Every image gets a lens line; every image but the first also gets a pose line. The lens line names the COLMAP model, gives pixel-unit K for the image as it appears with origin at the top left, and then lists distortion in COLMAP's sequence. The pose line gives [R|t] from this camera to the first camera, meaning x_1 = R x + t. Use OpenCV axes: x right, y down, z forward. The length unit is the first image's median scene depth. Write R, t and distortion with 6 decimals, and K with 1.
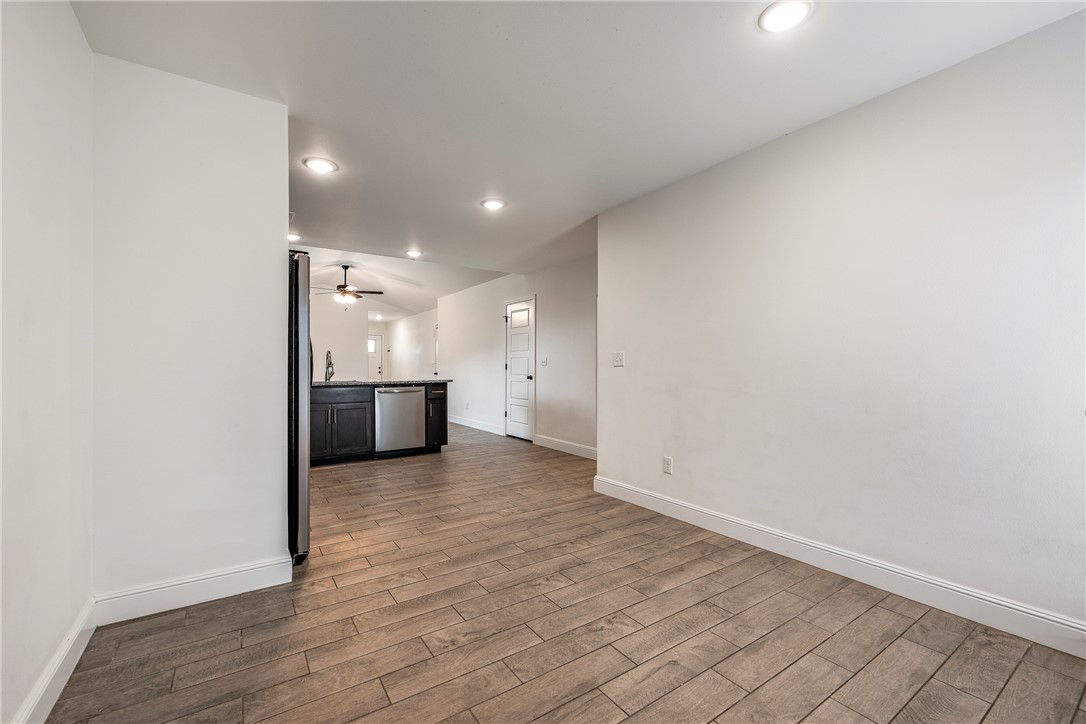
lens RADIAL K [[452.9, 0, 541.8], [0, 452.9, 365.6], [0, 0, 1]] dist [0.001188, 0.000087]
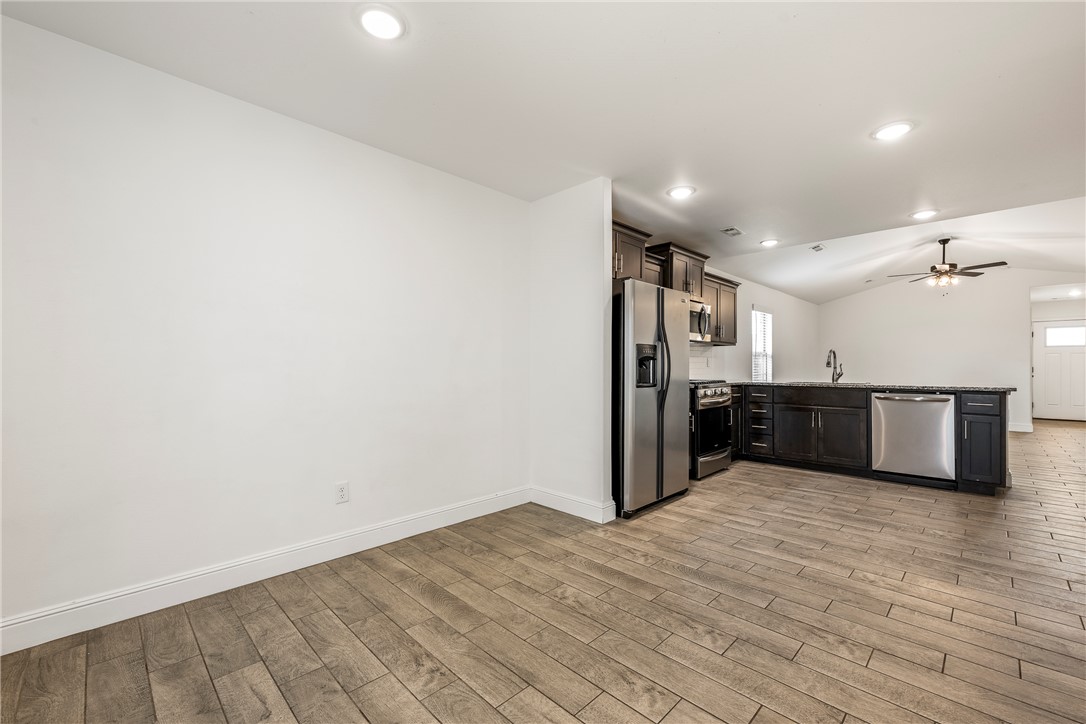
lens RADIAL K [[452.9, 0, 541.8], [0, 452.9, 365.6], [0, 0, 1]] dist [0.001188, 0.000087]
pose [[0.192996, 0.001245, -0.981199, 0.643040], [-0.000579, 0.999999, 0.001155, -0.001106], [0.981199, 0.000345, 0.192996, 0.478103]]
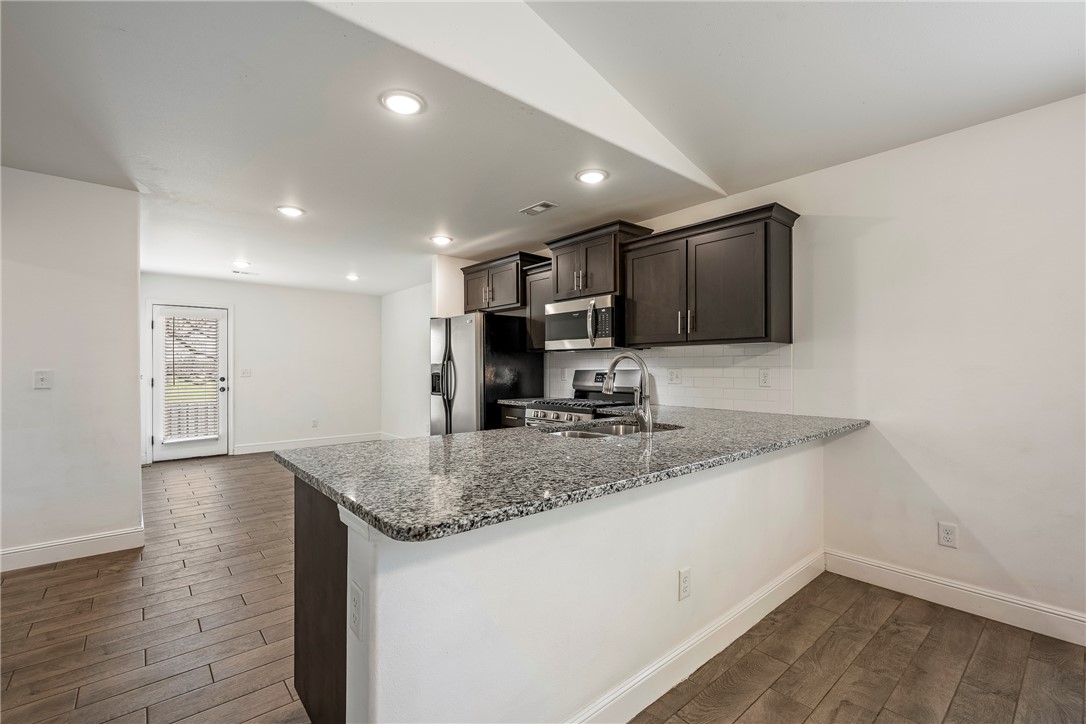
lens RADIAL K [[473.7, 0, 538.8], [0, 473.7, 363.5], [0, 0, 1]] dist [-0.000572, 0.000196]
pose [[-0.993795, 0.003635, -0.111165, -0.696822], [0.004654, 0.999949, -0.008916, -0.042001], [0.111127, -0.009378, -0.993762, 2.797523]]
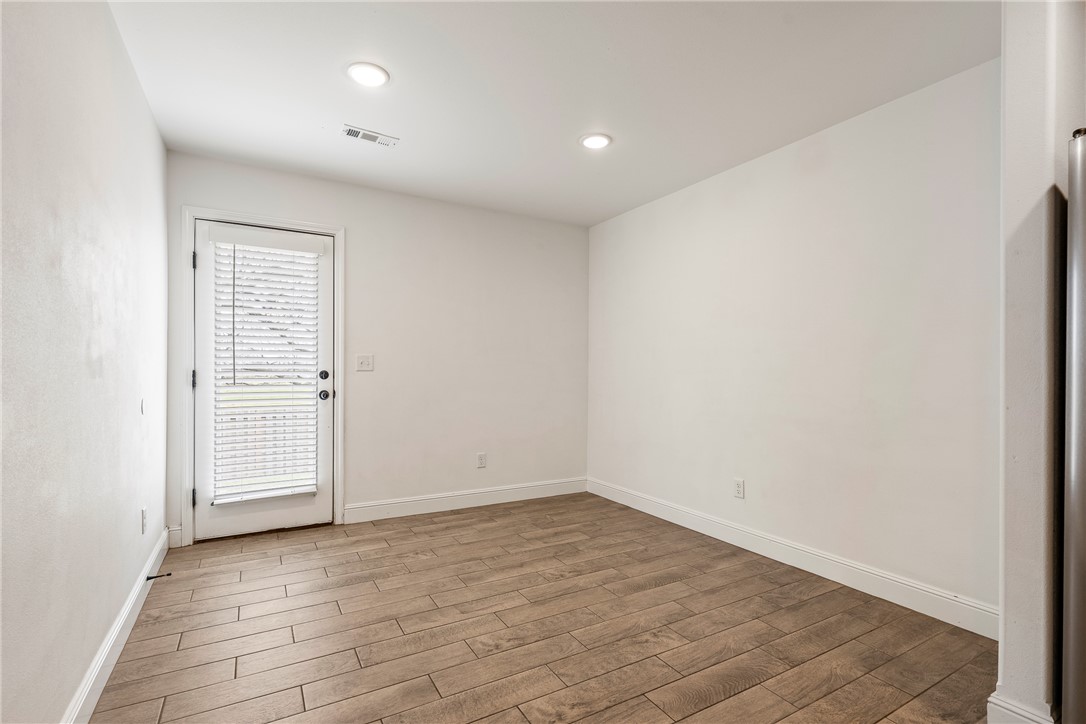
lens RADIAL K [[500.9, 0, 541.6], [0, 500.9, 374.1], [0, 0, 1]] dist [0.001199, 0.000339]
pose [[-0.997553, -0.005630, 0.069686, -0.006571], [-0.005498, 0.999983, 0.002089, 0.001876], [-0.069696, 0.001701, -0.997567, 1.458916]]
